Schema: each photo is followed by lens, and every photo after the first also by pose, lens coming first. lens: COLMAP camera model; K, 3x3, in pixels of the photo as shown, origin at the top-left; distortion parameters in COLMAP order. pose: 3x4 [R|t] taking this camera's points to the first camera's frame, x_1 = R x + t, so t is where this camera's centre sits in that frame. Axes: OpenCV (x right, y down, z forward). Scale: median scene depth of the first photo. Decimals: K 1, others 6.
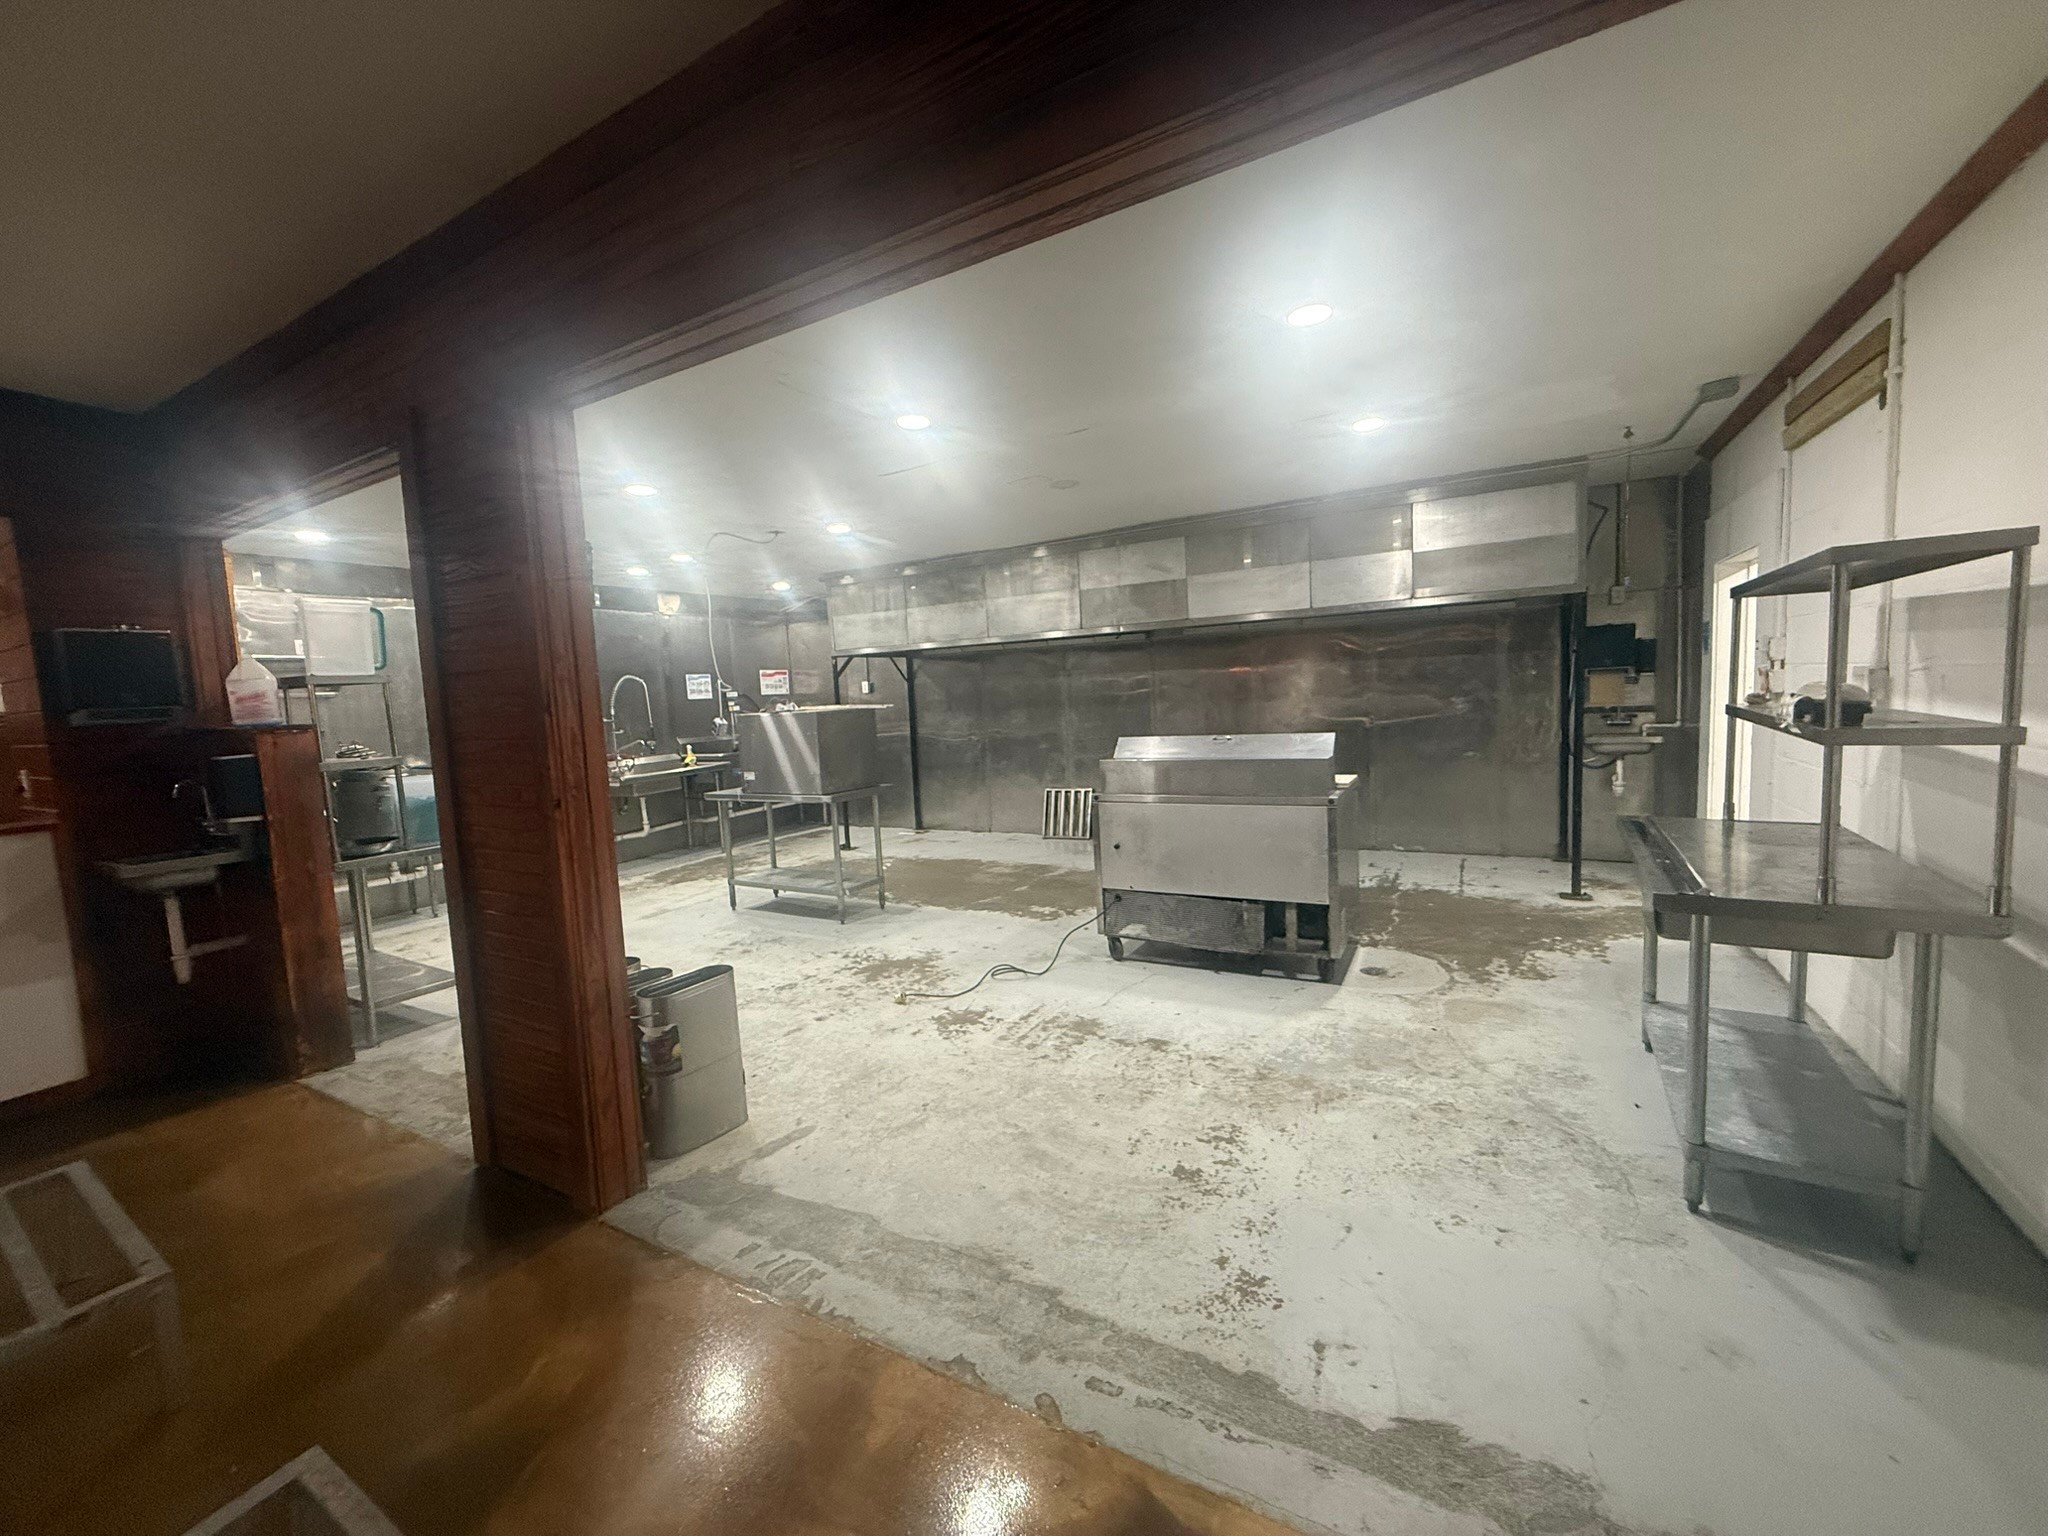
lens RADIAL K [[816.4, 0, 1035.8], [0, 816.4, 778.3], [0, 0, 1]] dist [-0.000211, 0.001163]
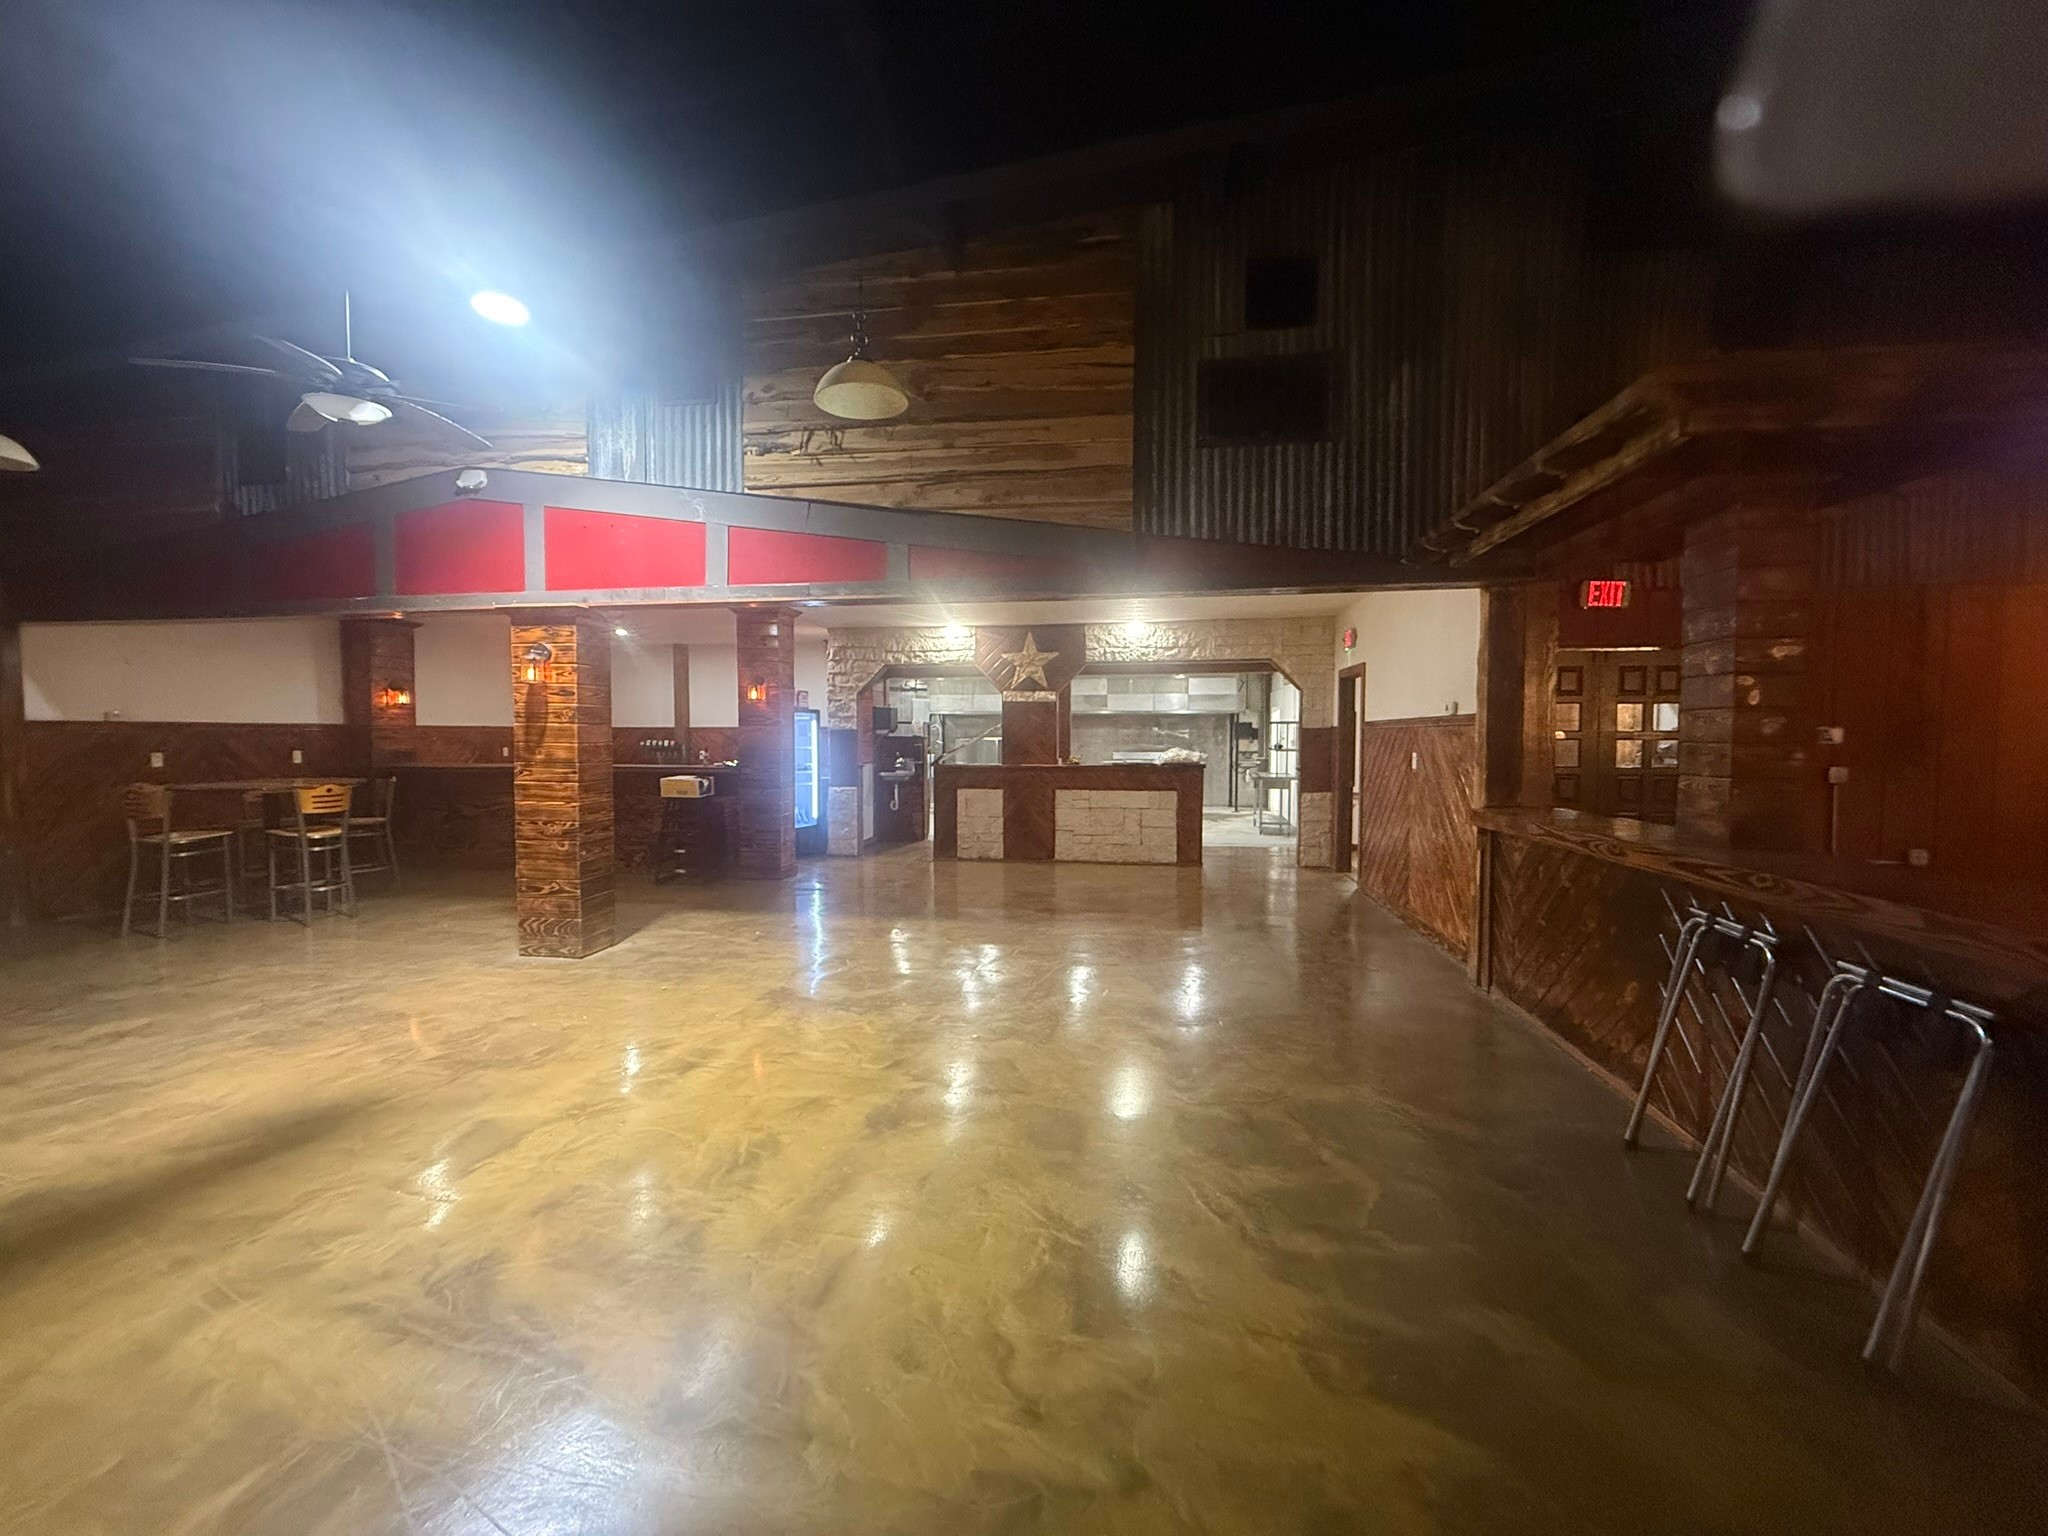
lens RADIAL K [[816.4, 0, 1024.3], [0, 816.4, 765.3], [0, 0, 1]] dist [-0.000211, 0.001163]
pose [[0.933535, 0.036077, 0.356666, -0.963139], [-0.010723, 0.997288, -0.072809, 0.165775], [-0.358326, 0.064145, 0.931390, -1.284116]]
